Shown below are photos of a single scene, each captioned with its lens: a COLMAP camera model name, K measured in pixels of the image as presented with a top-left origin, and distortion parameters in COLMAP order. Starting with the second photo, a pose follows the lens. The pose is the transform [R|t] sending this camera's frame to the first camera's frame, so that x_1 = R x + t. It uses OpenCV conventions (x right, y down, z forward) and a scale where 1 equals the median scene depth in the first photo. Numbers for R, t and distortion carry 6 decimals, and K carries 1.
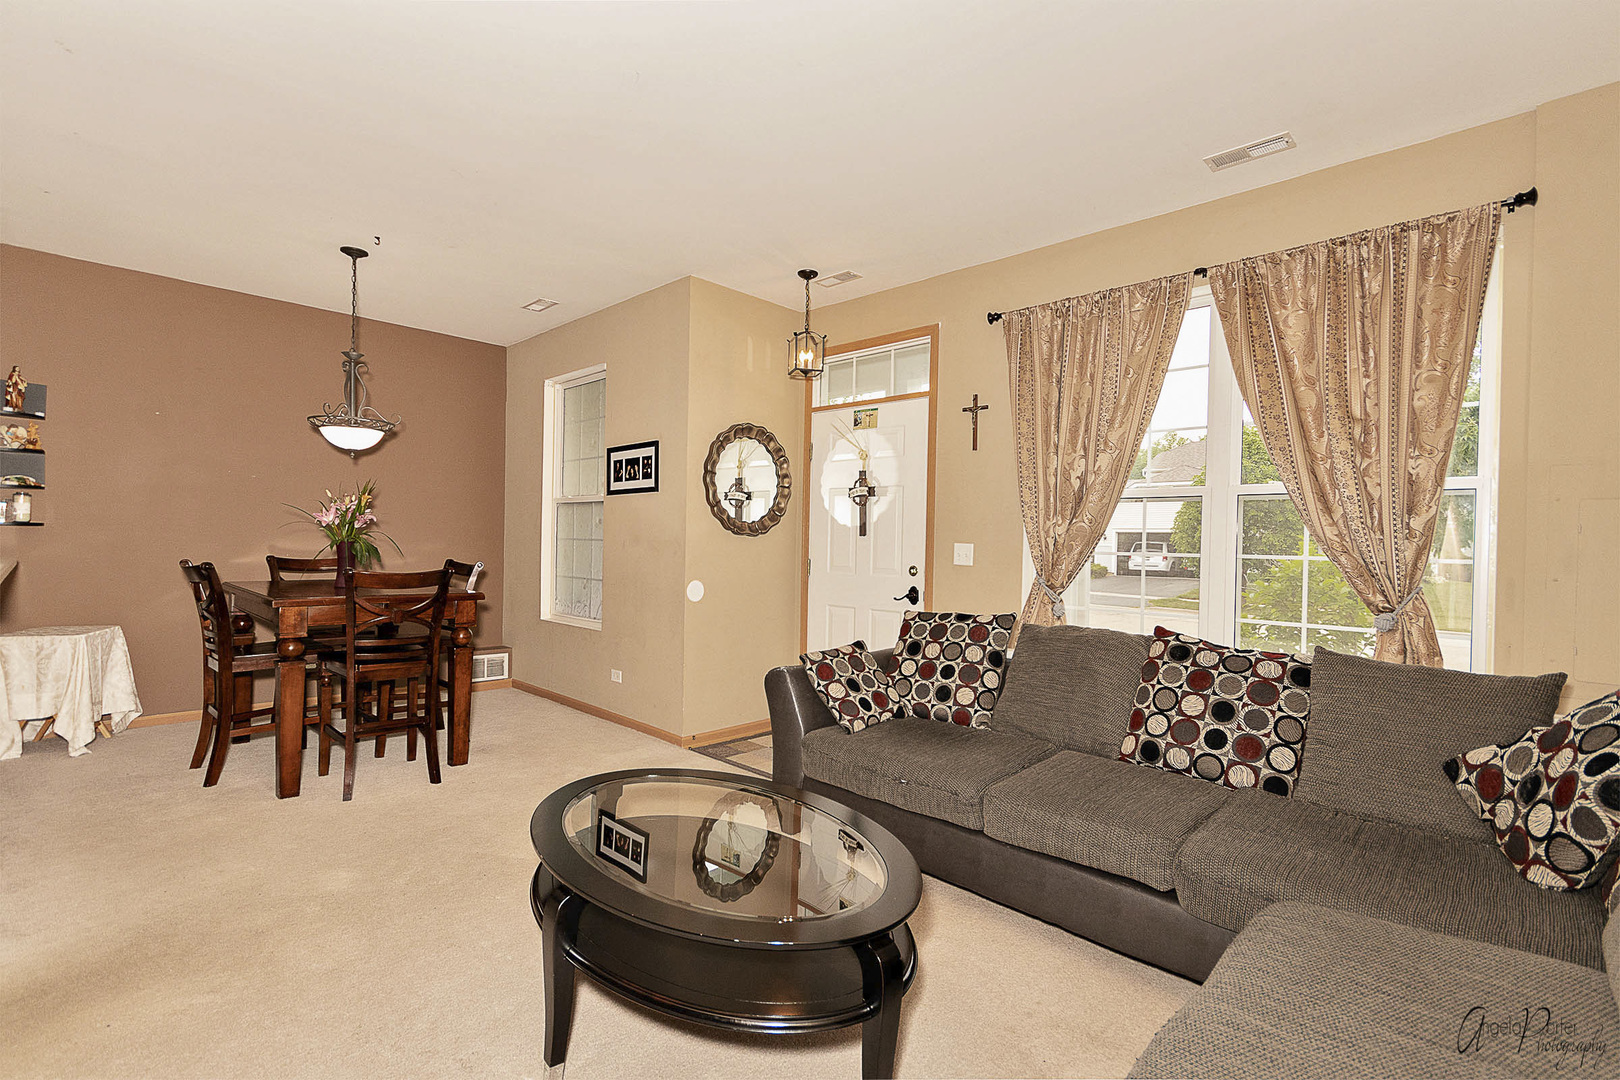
lens RADIAL K [[741.6, 0, 810.0], [0, 741.6, 540.0], [0, 0, 1]] dist [0.000871, 0.000387]
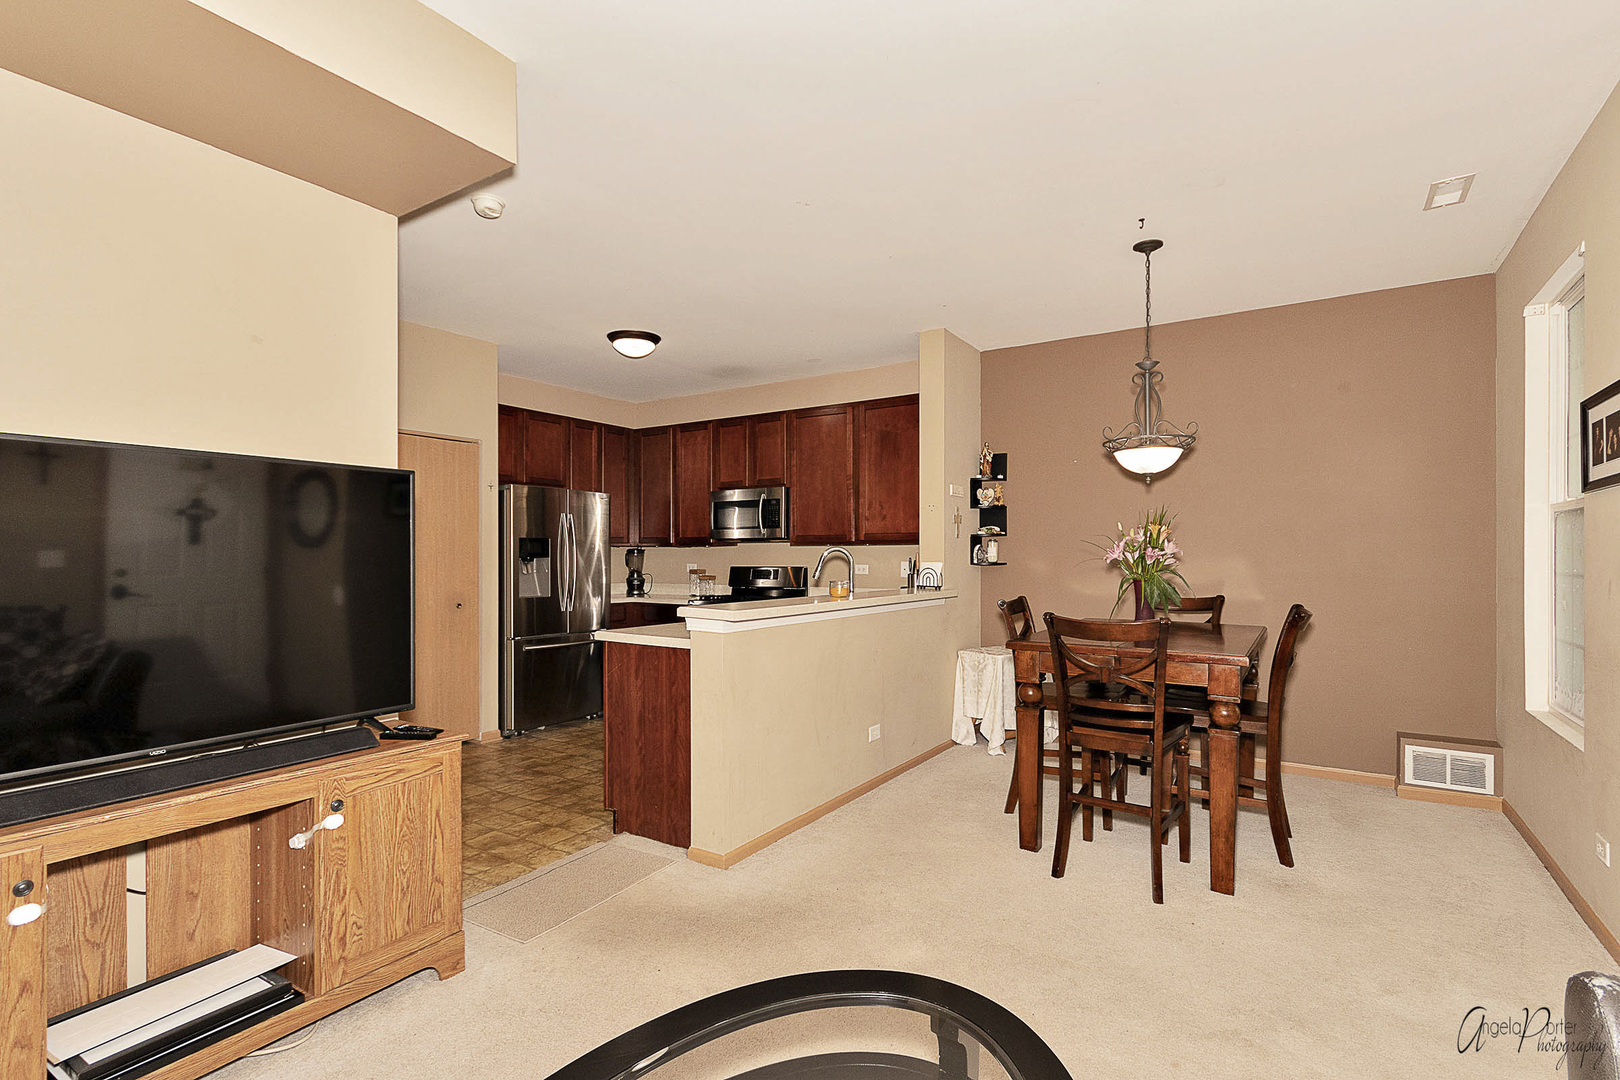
lens RADIAL K [[762.5, 0, 808.4], [0, 762.5, 557.1], [0, 0, 1]] dist [0.000571, -0.000001]
pose [[0.191446, -0.020890, -0.981281, 0.155102], [0.006834, 0.999778, -0.019951, -0.008634], [0.981479, -0.002886, 0.191546, 0.389567]]
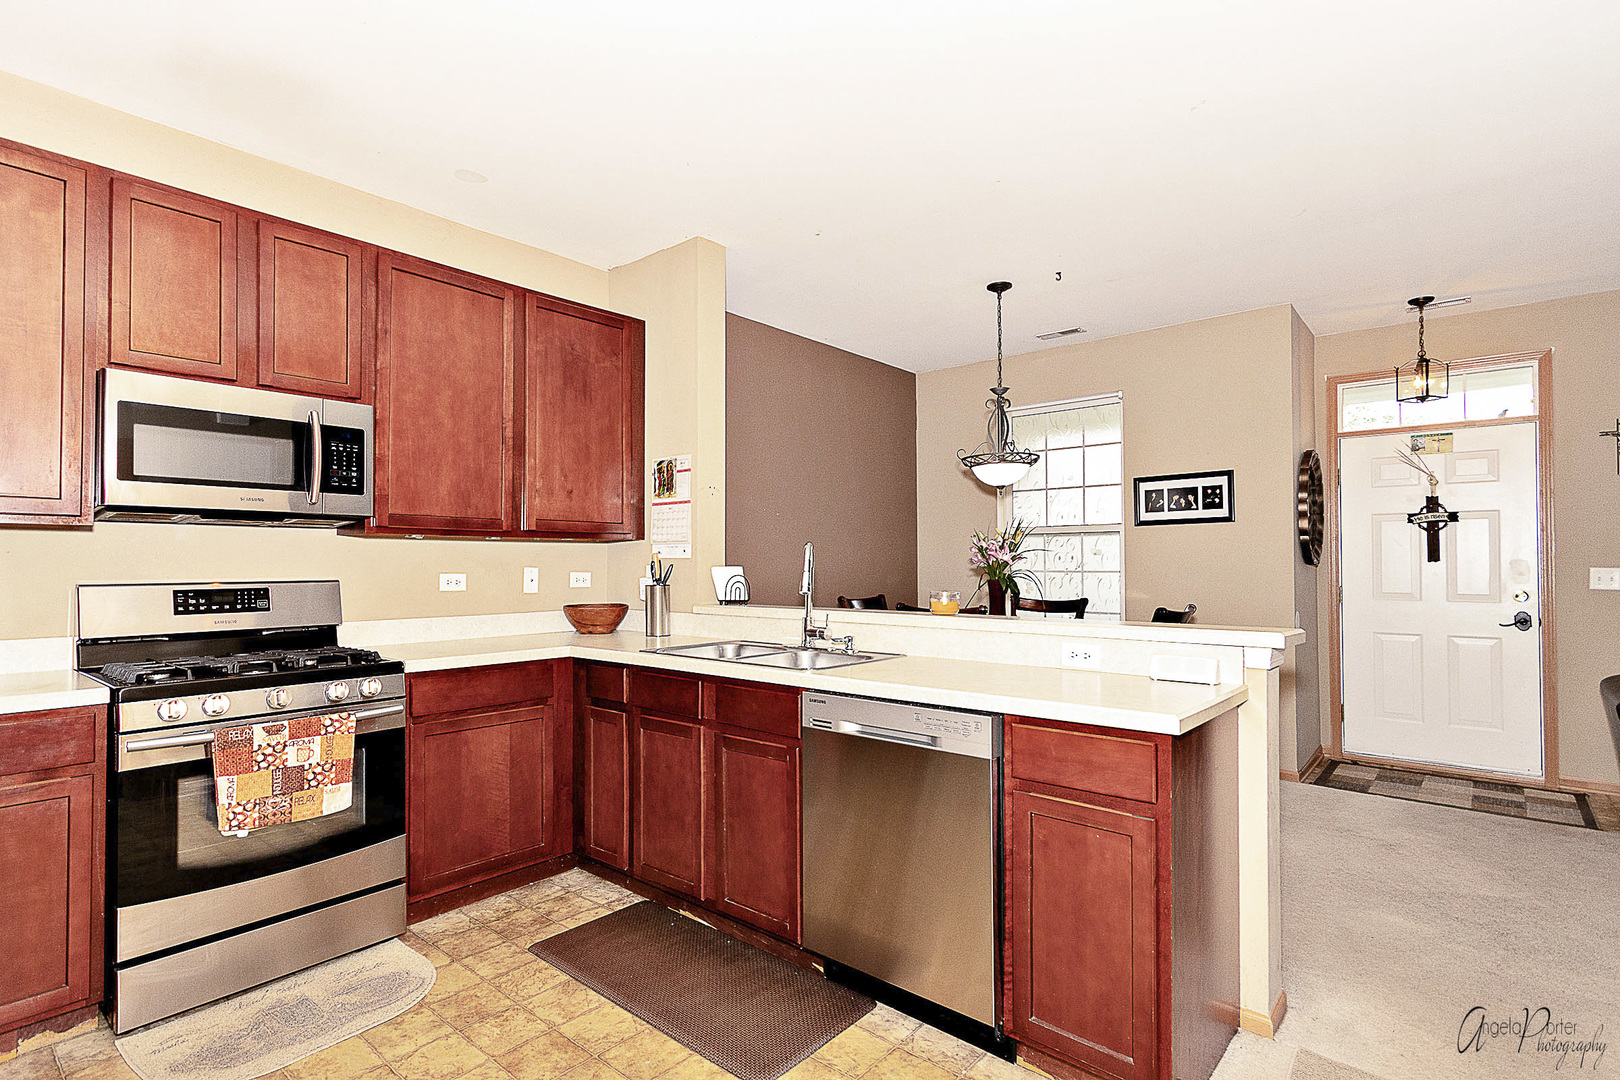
lens RADIAL K [[790.9, 0, 751.0], [0, 790.9, 559.5], [0, 0, 1]] dist [-0.000070, -0.000137]
pose [[0.999593, -0.020925, 0.019398, -0.856224], [0.020987, 0.999775, -0.003016, -0.024721], [-0.019331, 0.003422, 0.999807, -0.039914]]
